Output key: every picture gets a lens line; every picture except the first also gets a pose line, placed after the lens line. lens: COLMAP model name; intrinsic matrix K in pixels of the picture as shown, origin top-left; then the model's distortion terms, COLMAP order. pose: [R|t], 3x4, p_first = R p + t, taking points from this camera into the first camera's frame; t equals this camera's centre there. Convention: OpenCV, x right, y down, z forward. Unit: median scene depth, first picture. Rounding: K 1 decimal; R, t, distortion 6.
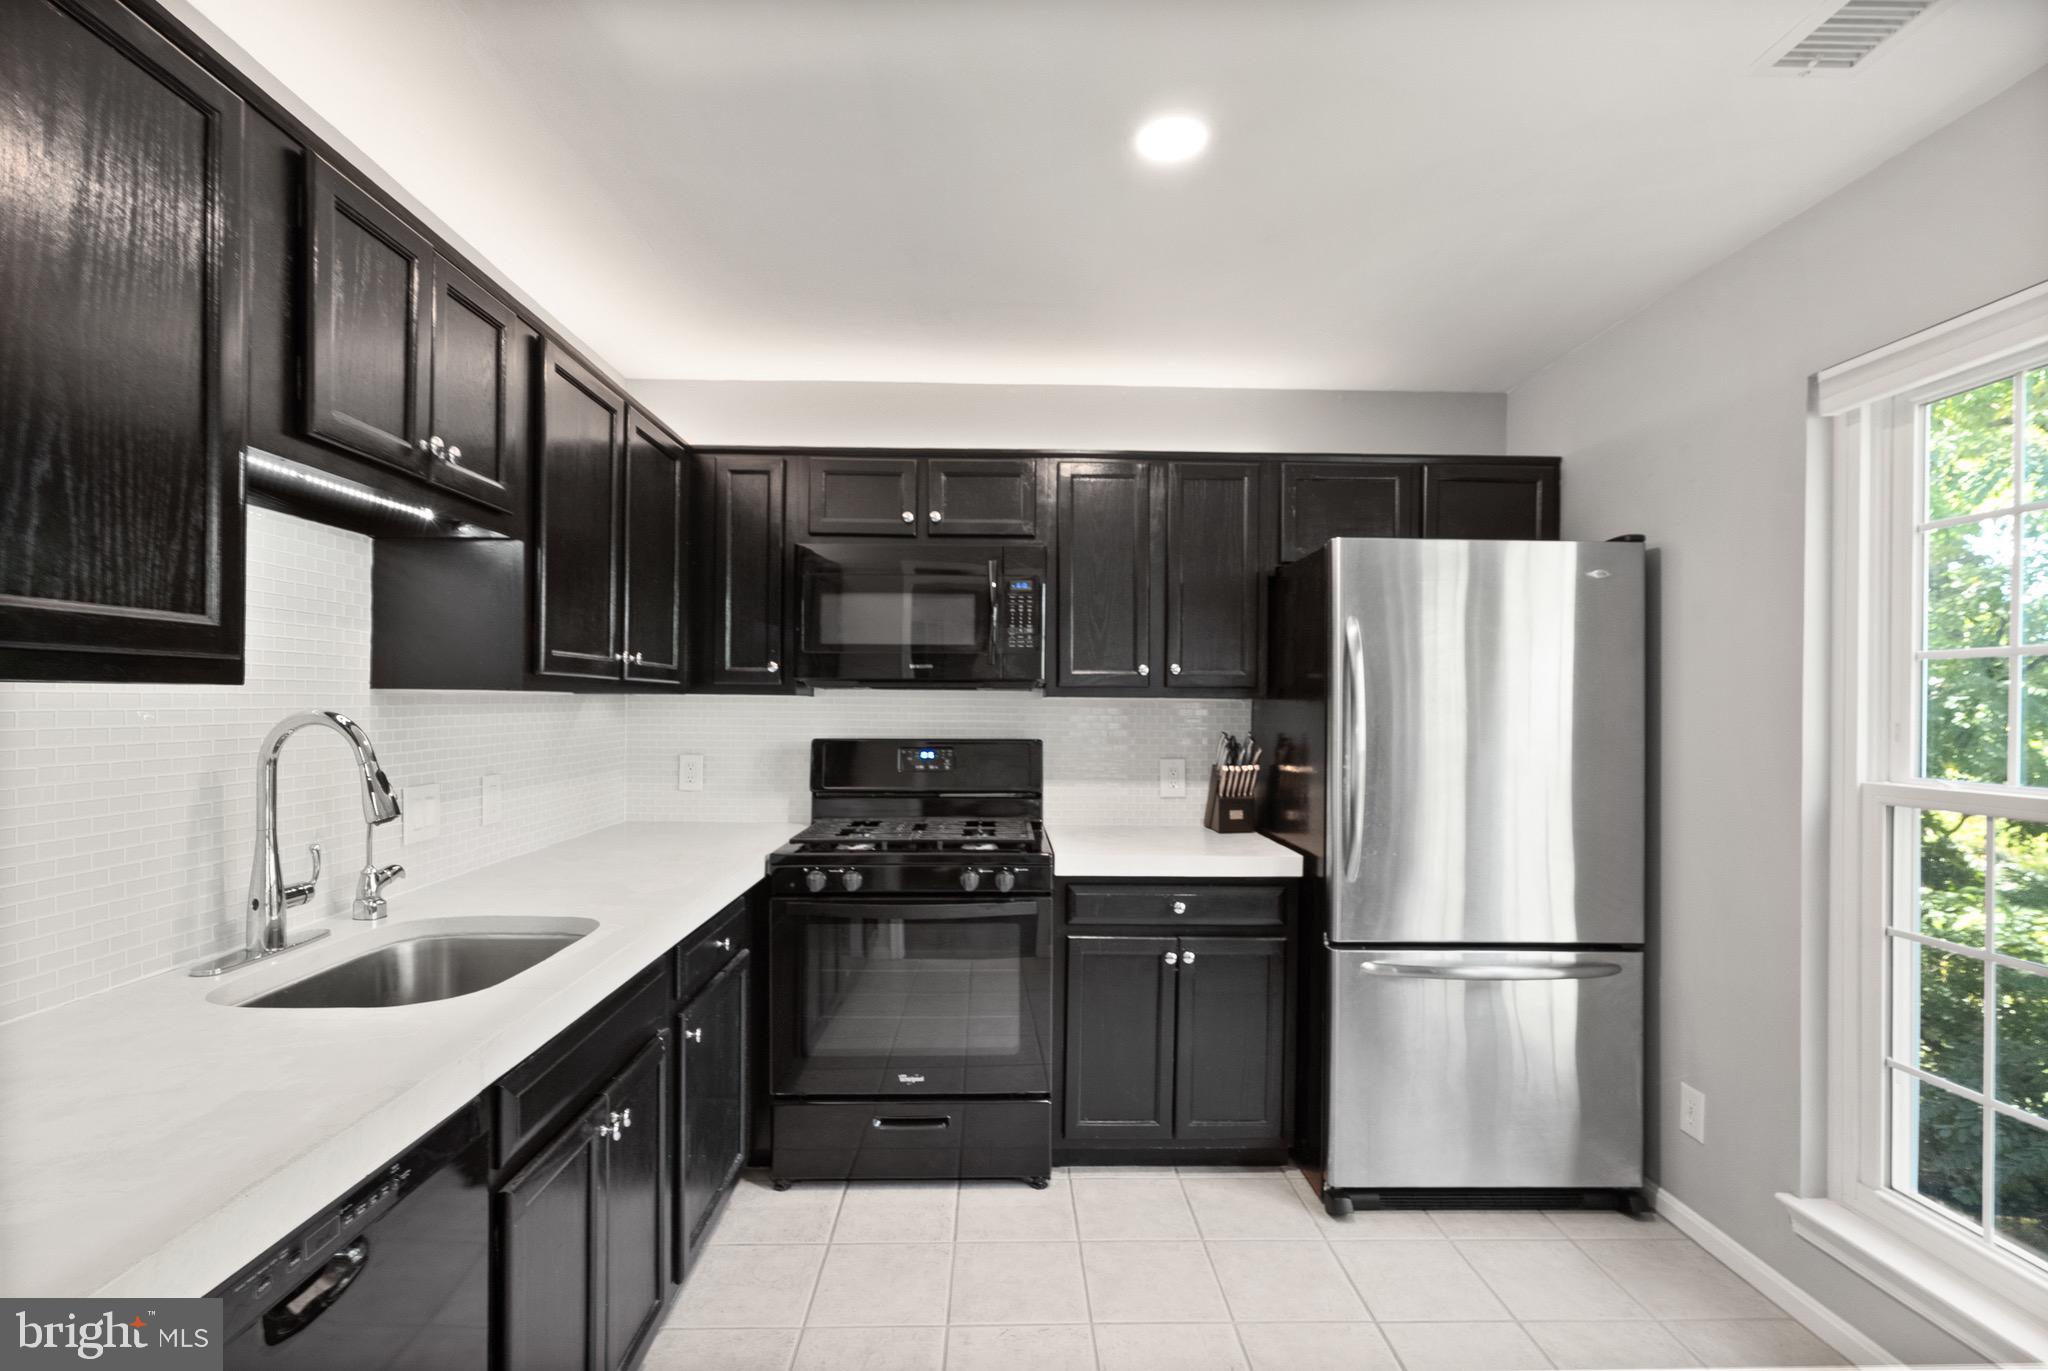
lens RADIAL K [[959.3, 0, 1021.8], [0, 959.3, 701.7], [0, 0, 1]] dist [0.000740, 0.000074]
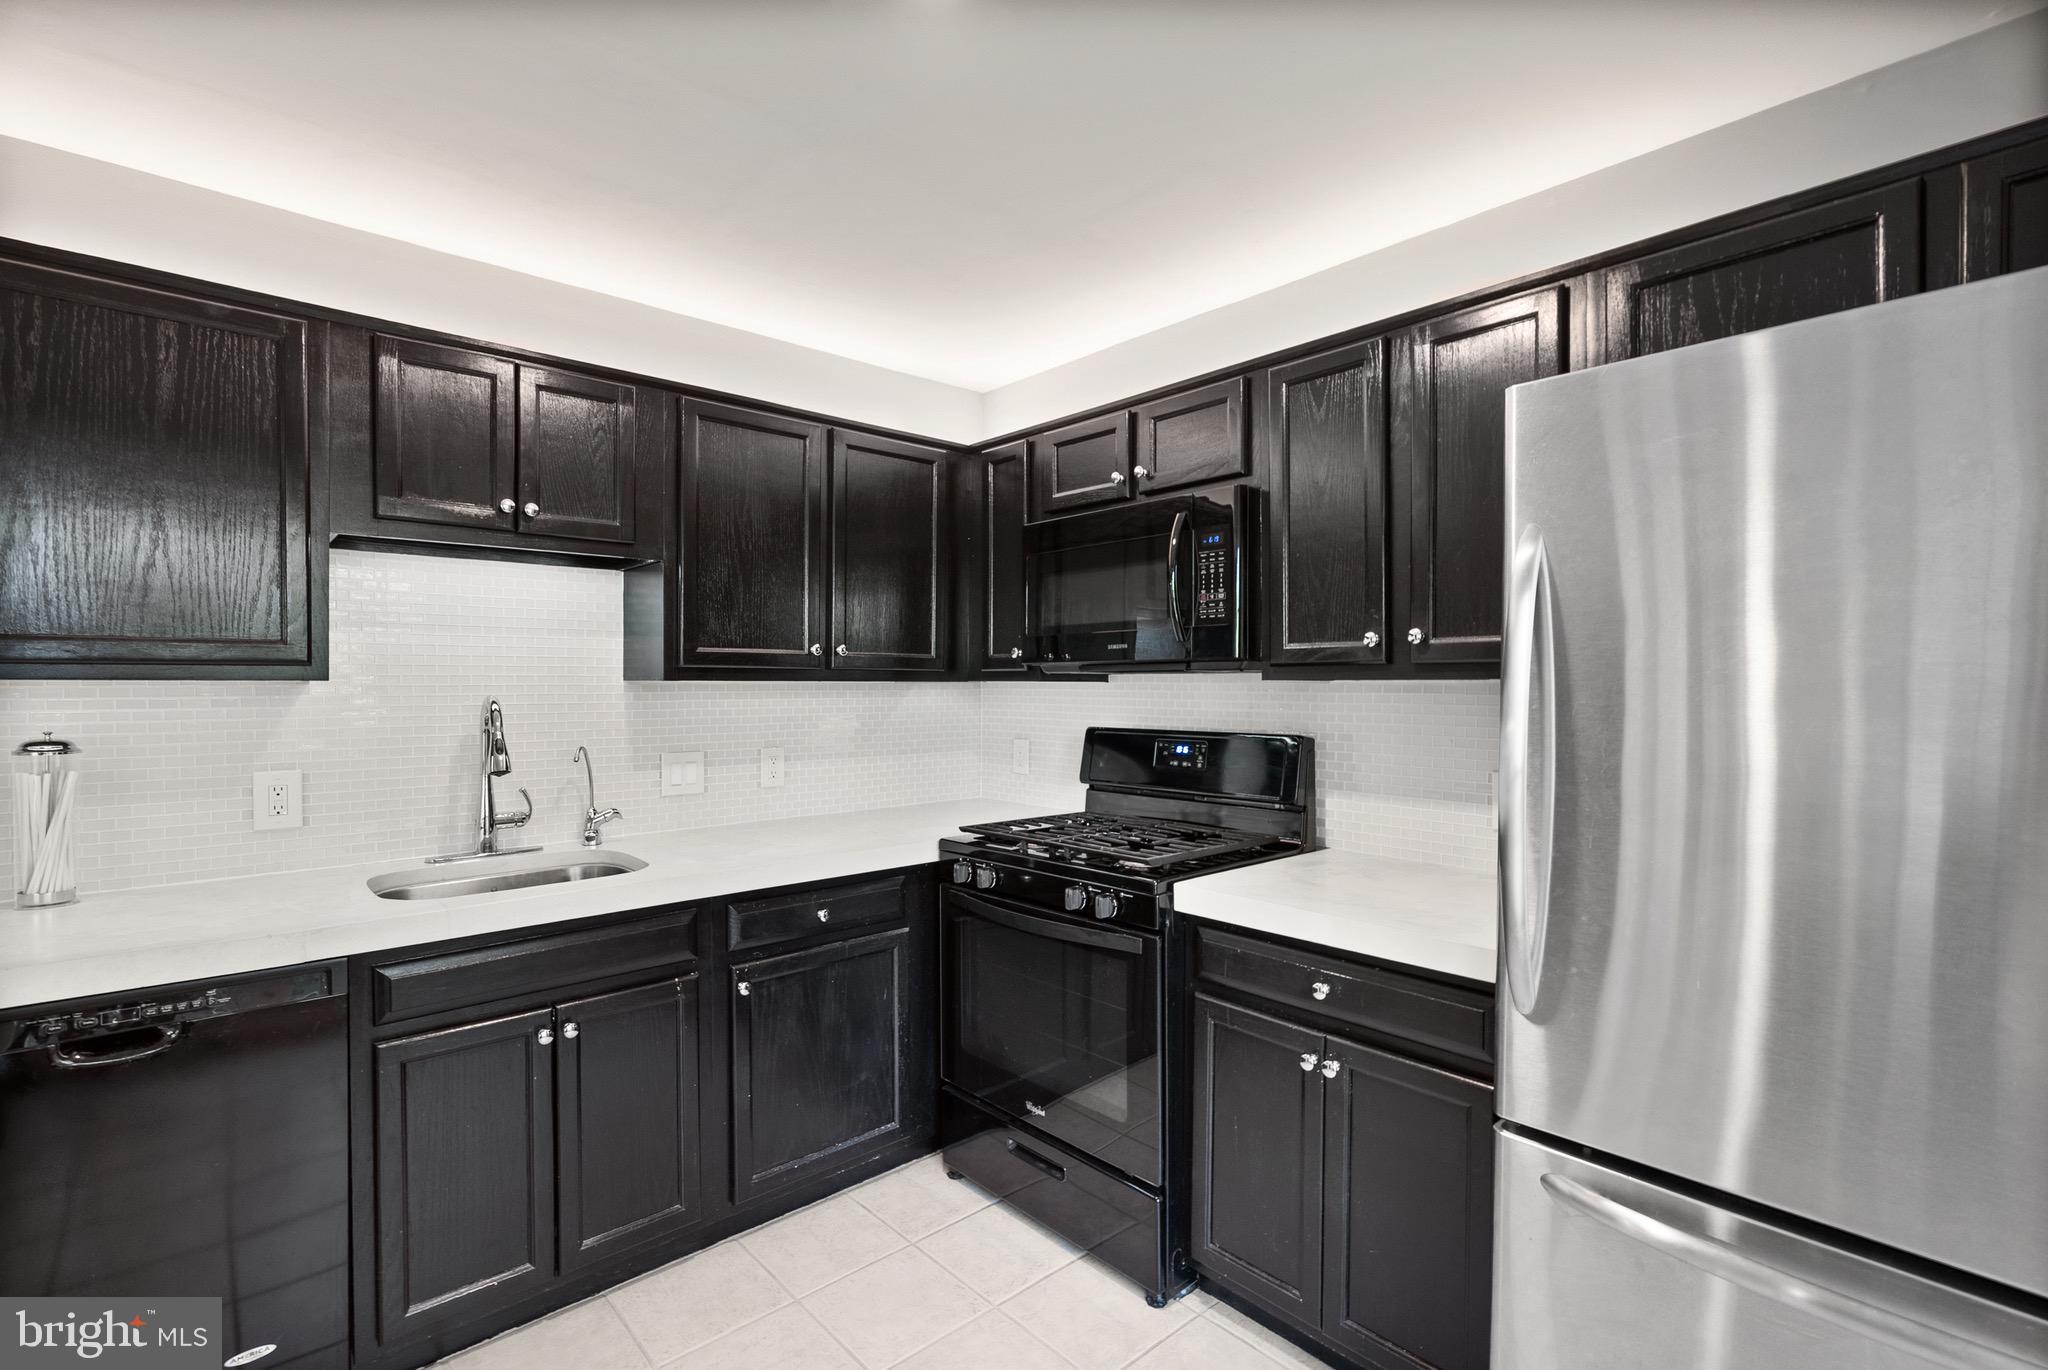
lens RADIAL K [[950.2, 0, 973.0], [0, 950.2, 682.4], [0, 0, 1]] dist [-0.000932, -0.000066]
pose [[0.638888, -0.009273, -0.769244, 0.521468], [0.004528, 0.999955, -0.008294, 0.002402], [0.769287, 0.001816, 0.638901, 0.382556]]
